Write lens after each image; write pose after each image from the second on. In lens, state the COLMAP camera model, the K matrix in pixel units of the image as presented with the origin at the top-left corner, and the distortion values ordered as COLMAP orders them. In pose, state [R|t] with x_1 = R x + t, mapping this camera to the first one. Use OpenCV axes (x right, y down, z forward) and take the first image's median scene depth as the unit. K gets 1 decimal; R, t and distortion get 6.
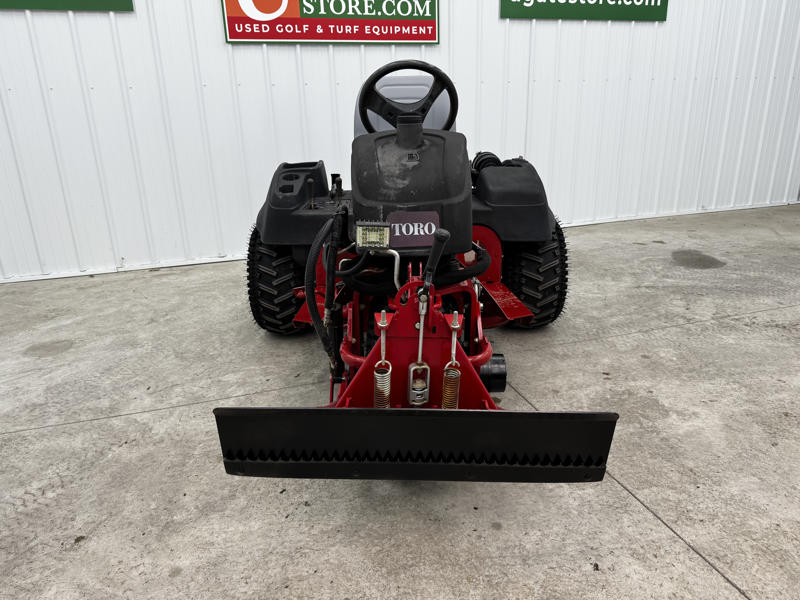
lens RADIAL K [[566.2, 0, 401.6], [0, 566.2, 296.2], [0, 0, 1]] dist [0.024337, -0.032637]
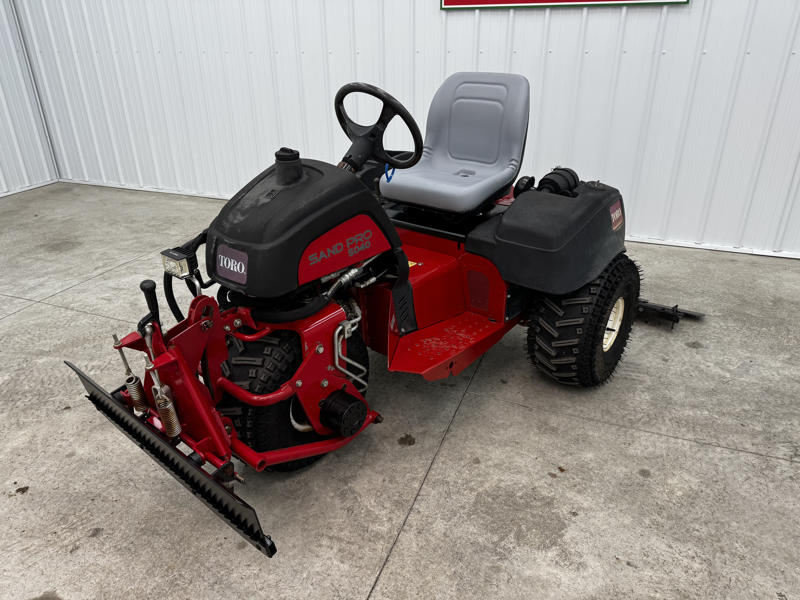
lens RADIAL K [[566.2, 0, 401.6], [0, 566.2, 302.8], [0, 0, 1]] dist [0.024337, -0.032637]
pose [[0.776818, 0.286887, -0.560580, 0.632222], [-0.211666, 0.957358, 0.196632, -0.231533], [0.593087, -0.034092, 0.804417, 0.224497]]
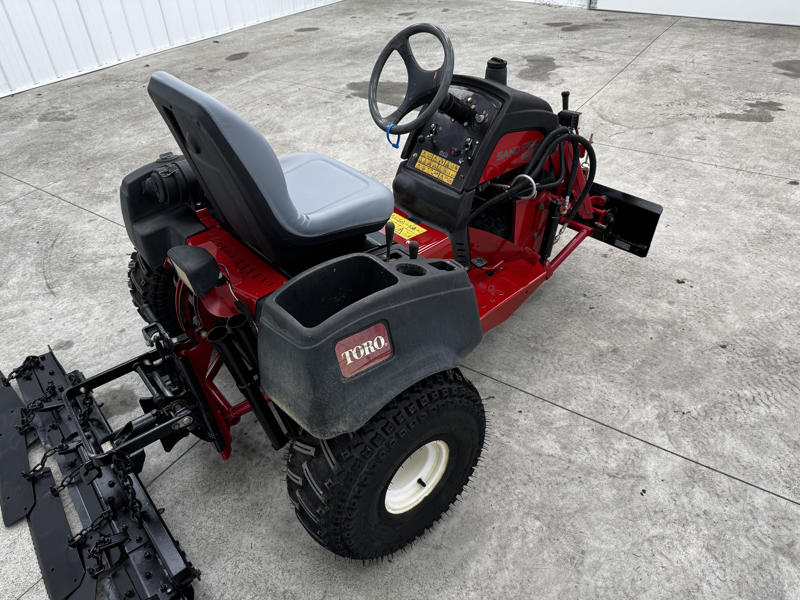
lens RADIAL K [[566.2, 0, 402.5], [0, 566.2, 300.2], [0, 0, 1]] dist [0.024337, -0.032637]
pose [[-0.628058, -0.435826, 0.644670, -0.679104], [0.286460, 0.640783, 0.712277, -0.712258], [-0.723522, 0.632023, -0.277602, 1.400268]]
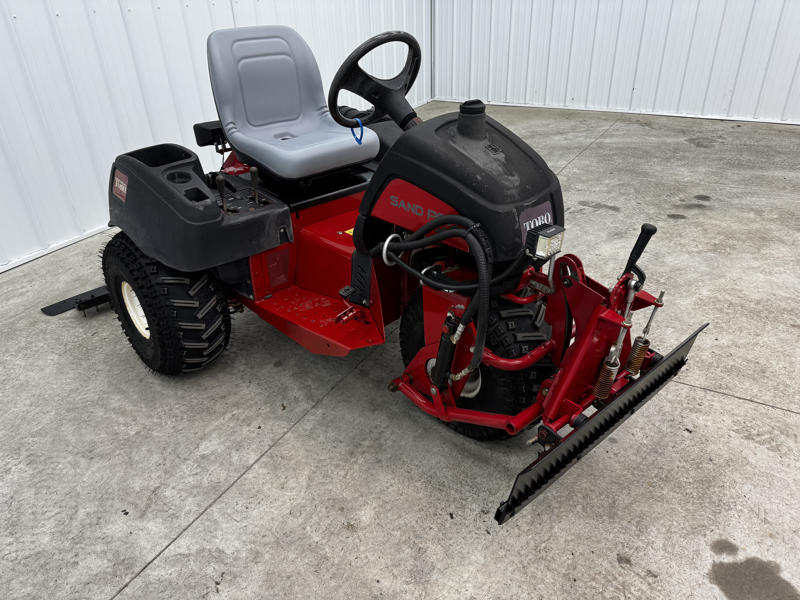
lens RADIAL K [[566.2, 0, 399.5], [0, 566.2, 300.5], [0, 0, 1]] dist [0.024337, -0.032637]
pose [[0.736821, -0.331227, 0.589392, -0.570183], [0.226964, 0.942361, 0.245853, -0.207088], [-0.636853, -0.047379, 0.769528, 0.256029]]
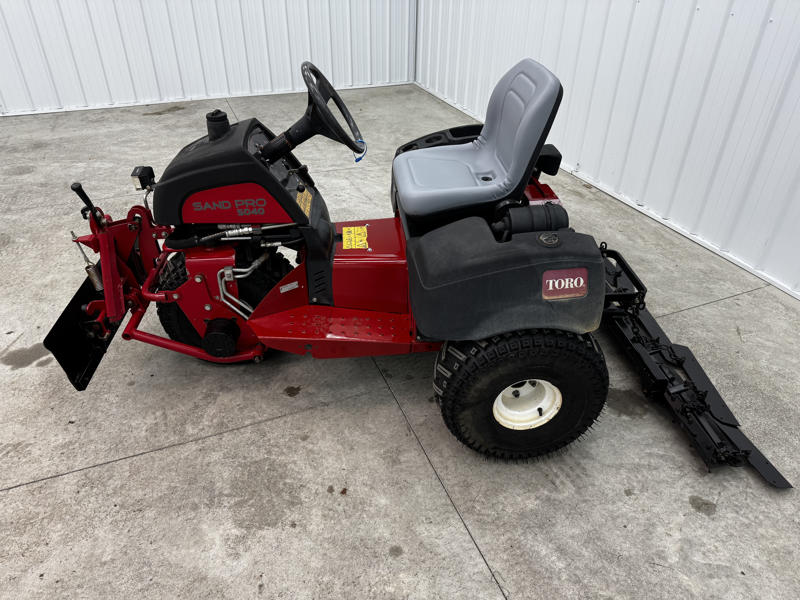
lens RADIAL K [[566.2, 0, 403.3], [0, 566.2, 305.1], [0, 0, 1]] dist [0.024337, -0.032637]
pose [[0.072035, 0.578350, -0.812602, 0.965161], [-0.334149, 0.781631, 0.526686, -0.588404], [0.939764, 0.233590, 0.249560, 0.896471]]
